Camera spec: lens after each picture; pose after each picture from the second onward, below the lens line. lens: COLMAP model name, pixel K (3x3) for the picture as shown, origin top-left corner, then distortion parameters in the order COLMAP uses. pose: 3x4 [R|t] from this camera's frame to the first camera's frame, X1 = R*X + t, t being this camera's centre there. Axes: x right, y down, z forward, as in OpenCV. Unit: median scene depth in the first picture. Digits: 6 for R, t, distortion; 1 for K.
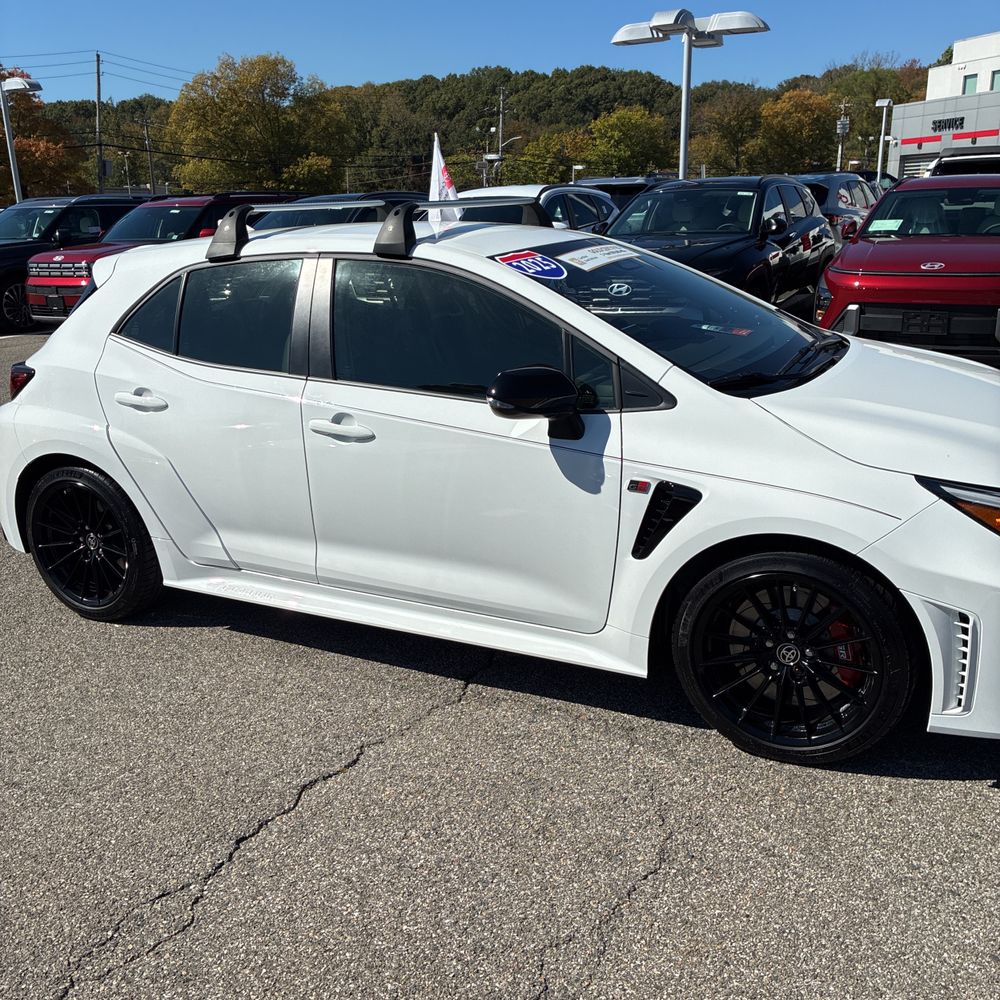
lens RADIAL K [[1020.8, 0, 473.7], [0, 1020.8, 531.6], [0, 0, 1]] dist [0.021227, -0.007418]
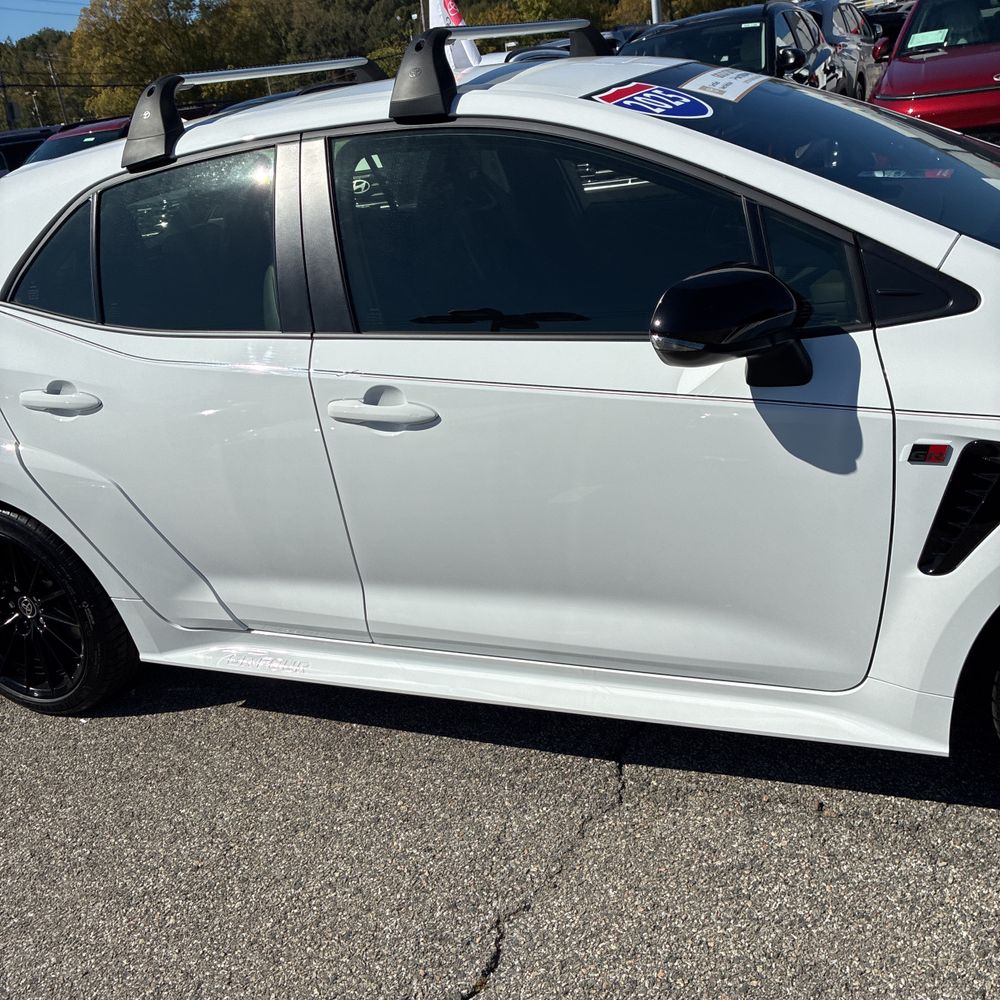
lens RADIAL K [[1020.6, 0, 478.3], [0, 1020.6, 509.8], [0, 0, 1]] dist [0.023540, -0.014503]
pose [[0.990035, -0.139566, 0.018779, -0.081802], [0.137801, 0.987613, 0.075039, -0.071218], [-0.029019, -0.071703, 0.997004, 0.332965]]
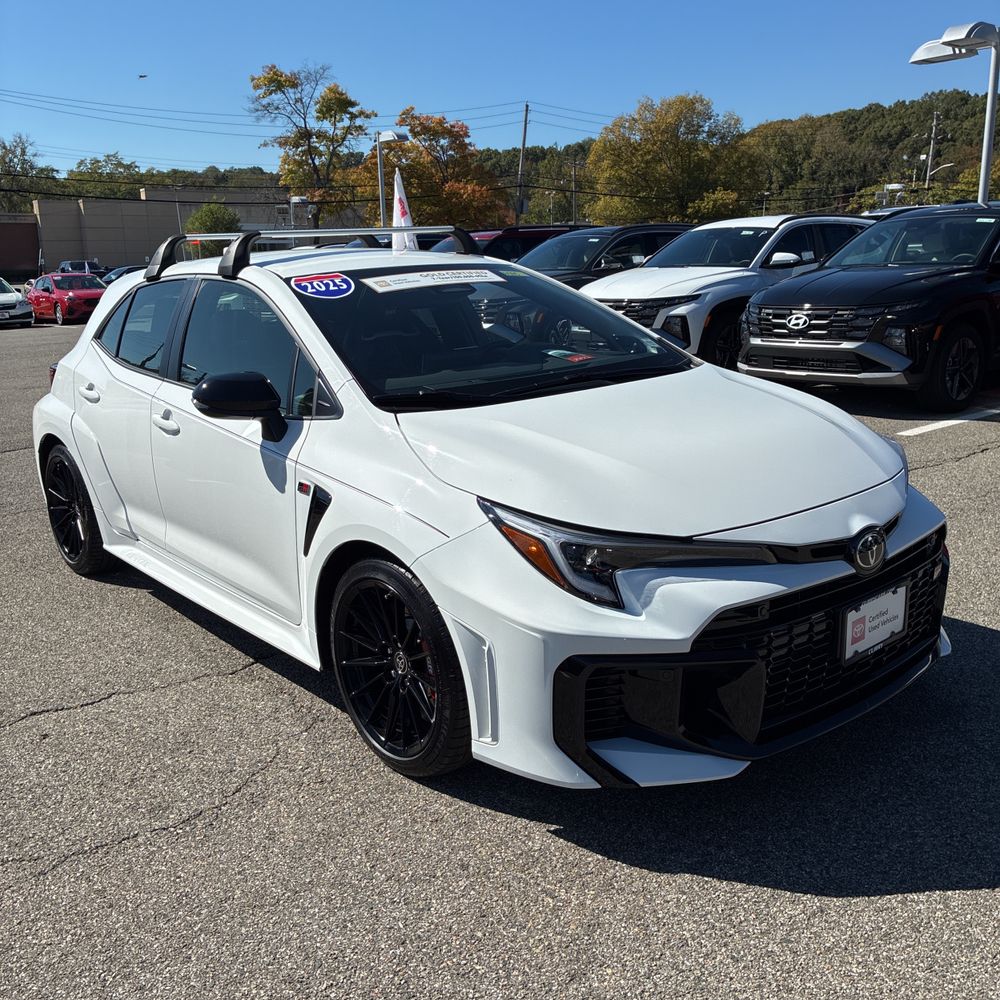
lens RADIAL K [[1014.5, 0, 479.7], [0, 1014.5, 514.3], [0, 0, 1]] dist [0.015494, 0.014491]
pose [[0.920940, 0.096607, -0.377541, 0.573237], [-0.113327, 0.993308, -0.022269, -0.011124], [0.372863, 0.063294, 0.925725, 0.063432]]
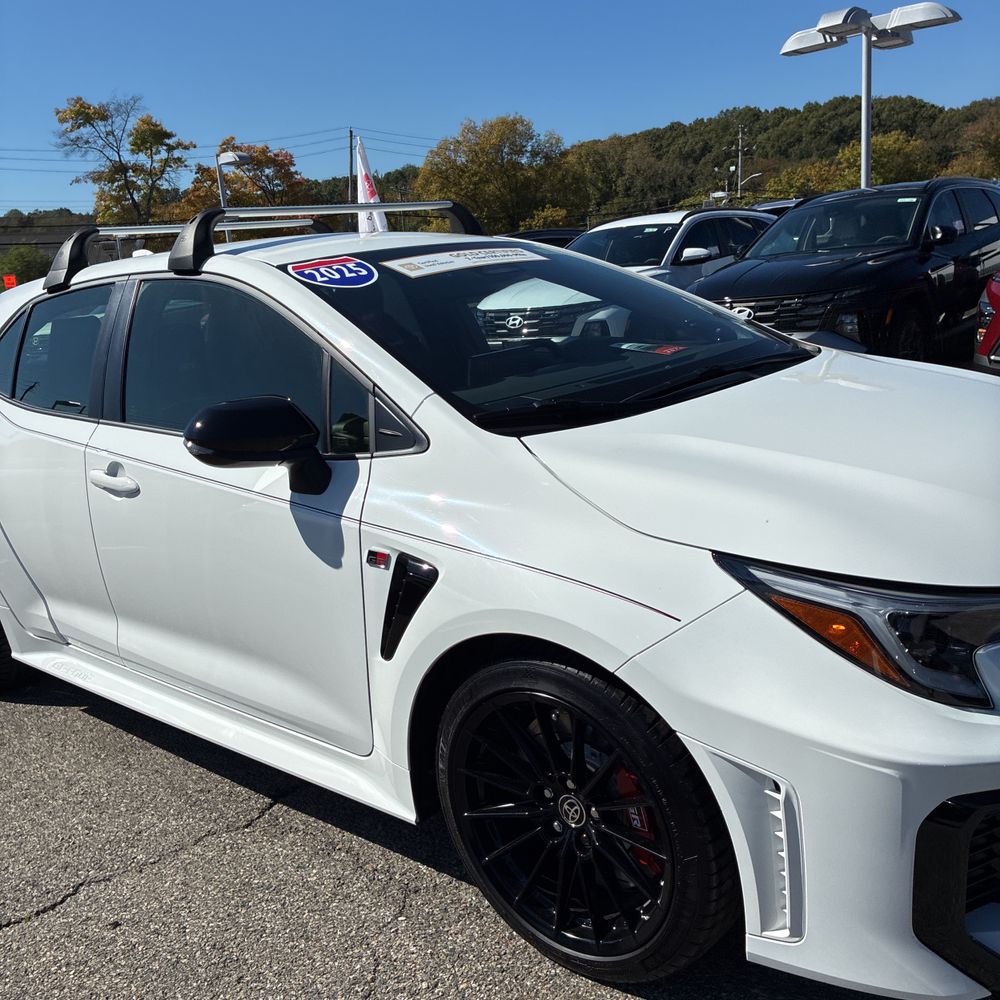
lens RADIAL K [[1014.5, 0, 479.7], [0, 1014.5, 514.3], [0, 0, 1]] dist [0.015494, 0.014491]
pose [[0.971174, 0.000112, -0.238371, 0.312873], [-0.014072, 0.998283, -0.056863, -0.028273], [0.237955, 0.058578, 0.969508, 0.247406]]
